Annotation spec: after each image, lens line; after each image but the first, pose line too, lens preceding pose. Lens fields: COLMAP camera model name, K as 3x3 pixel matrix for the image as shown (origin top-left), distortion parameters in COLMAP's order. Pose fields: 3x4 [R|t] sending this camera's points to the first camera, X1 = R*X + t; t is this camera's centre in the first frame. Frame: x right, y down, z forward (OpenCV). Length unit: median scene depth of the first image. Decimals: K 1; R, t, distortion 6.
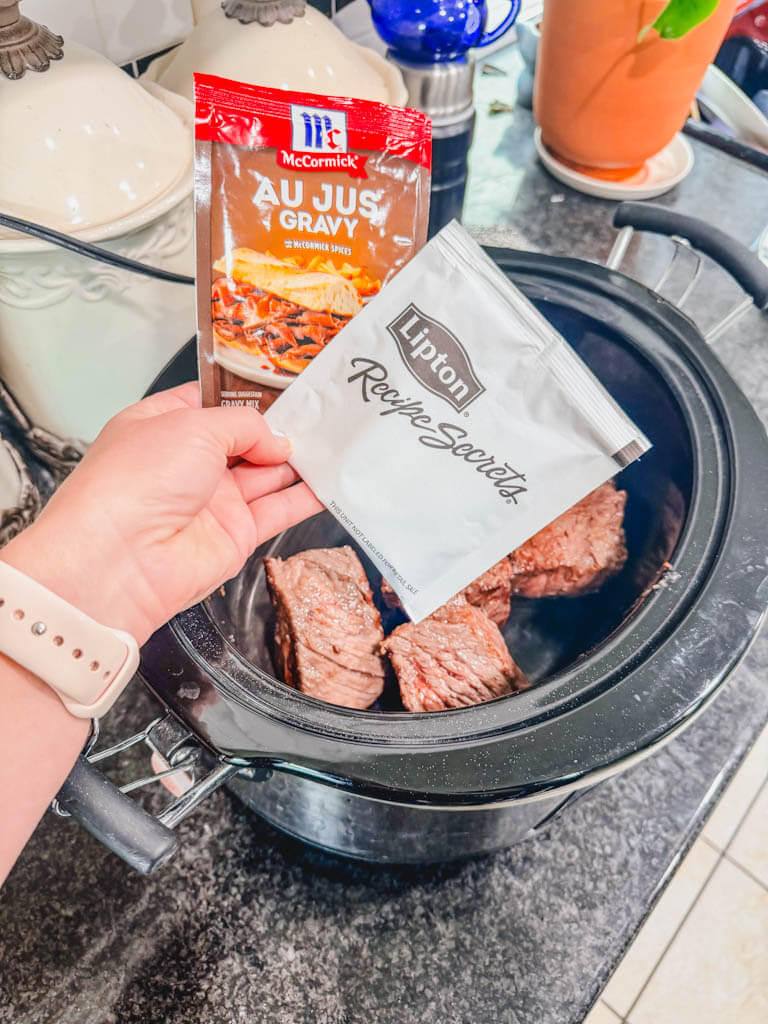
lens RADIAL K [[770.4, 0, 382.6], [0, 770.4, 513.5], [0, 0, 1]] dist [-0.010354, 0.002236]
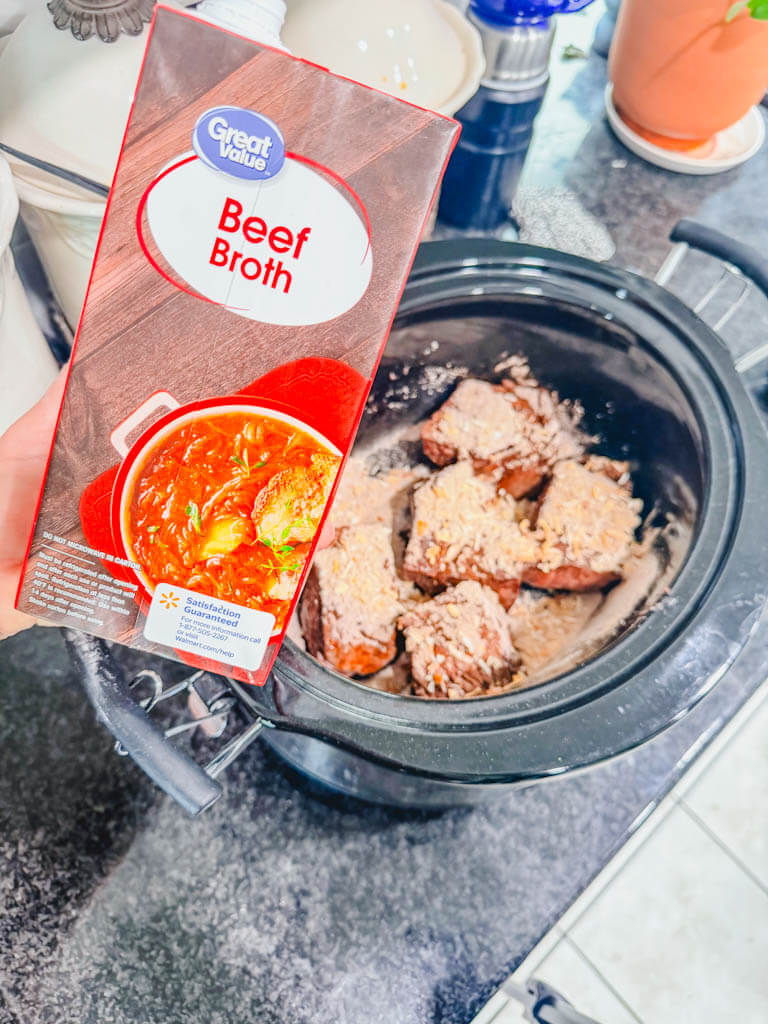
lens RADIAL K [[770.4, 0, 376.9], [0, 770.4, 517.9], [0, 0, 1]] dist [-0.010354, 0.002236]
pose [[0.993089, 0.116989, -0.009316, -0.037970], [-0.114948, 0.985623, 0.123828, -0.101513], [0.023668, -0.121902, 0.992260, -0.080973]]
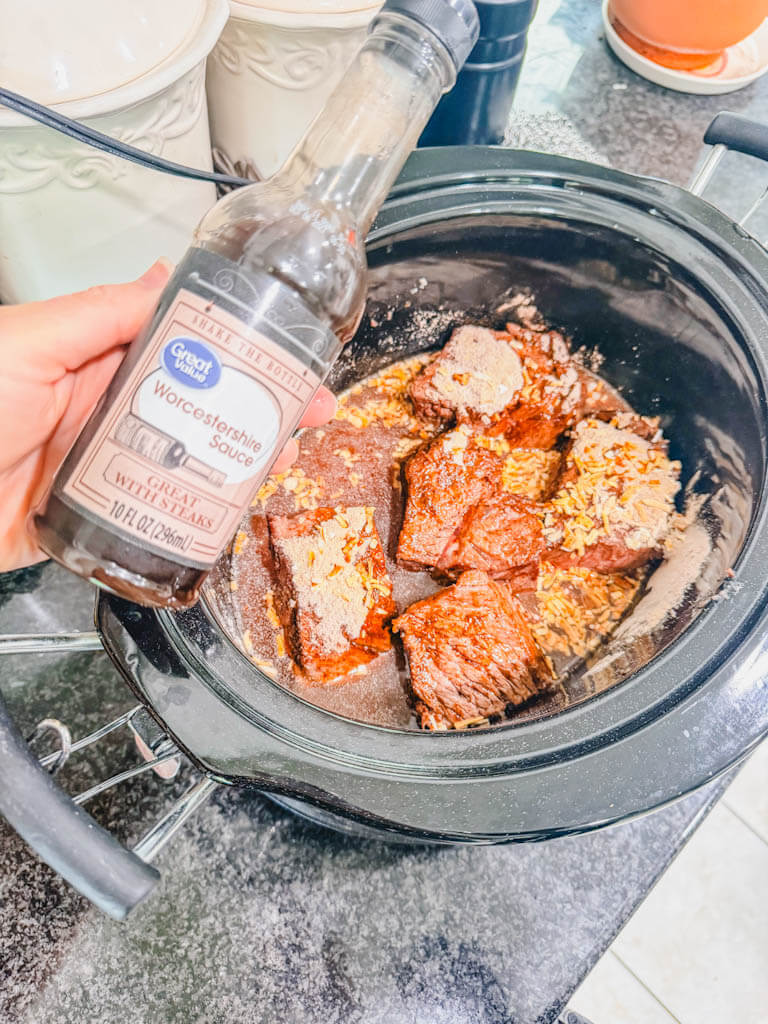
lens RADIAL K [[770.4, 0, 384.2], [0, 770.4, 520.9], [0, 0, 1]] dist [-0.010354, 0.002236]
pose [[0.997232, 0.073595, 0.010609, -0.028850], [-0.074348, 0.984907, 0.156302, -0.079480], [0.001054, -0.156658, 0.987652, 0.119840]]
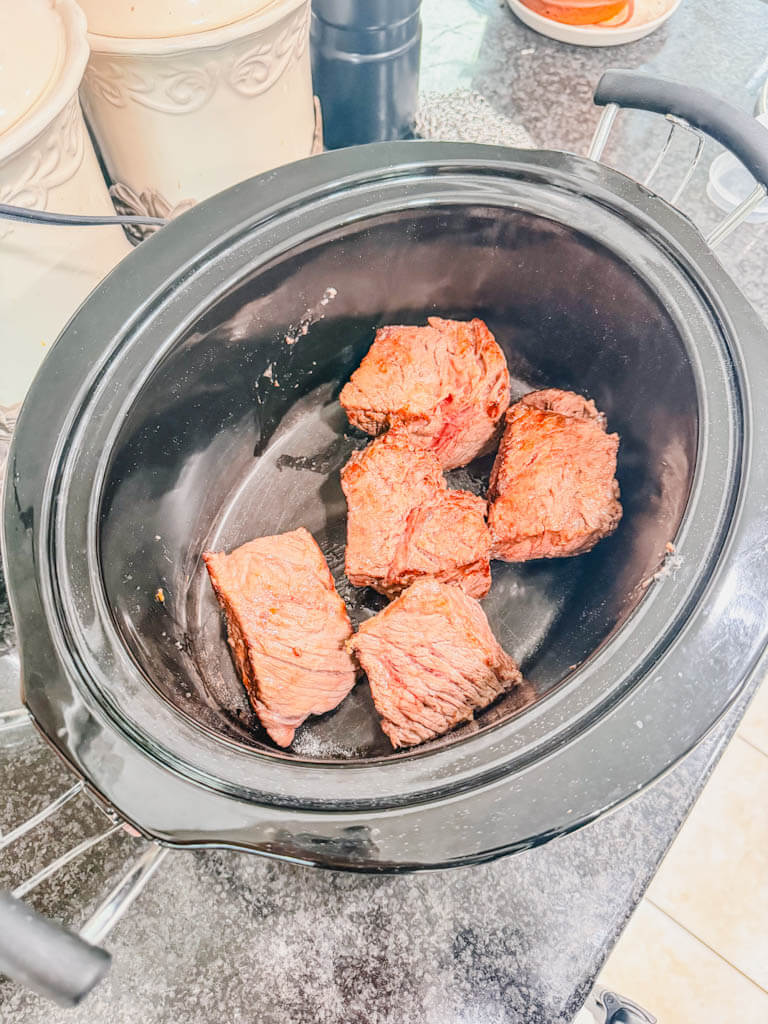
lens RADIAL K [[770.4, 0, 379.8], [0, 770.4, 518.2], [0, 0, 1]] dist [-0.010354, 0.002236]
pose [[0.996930, -0.078293, -0.000404, 0.043726], [0.077270, 0.983049, 0.166268, -0.105599], [-0.012621, -0.165788, 0.986081, 0.140912]]
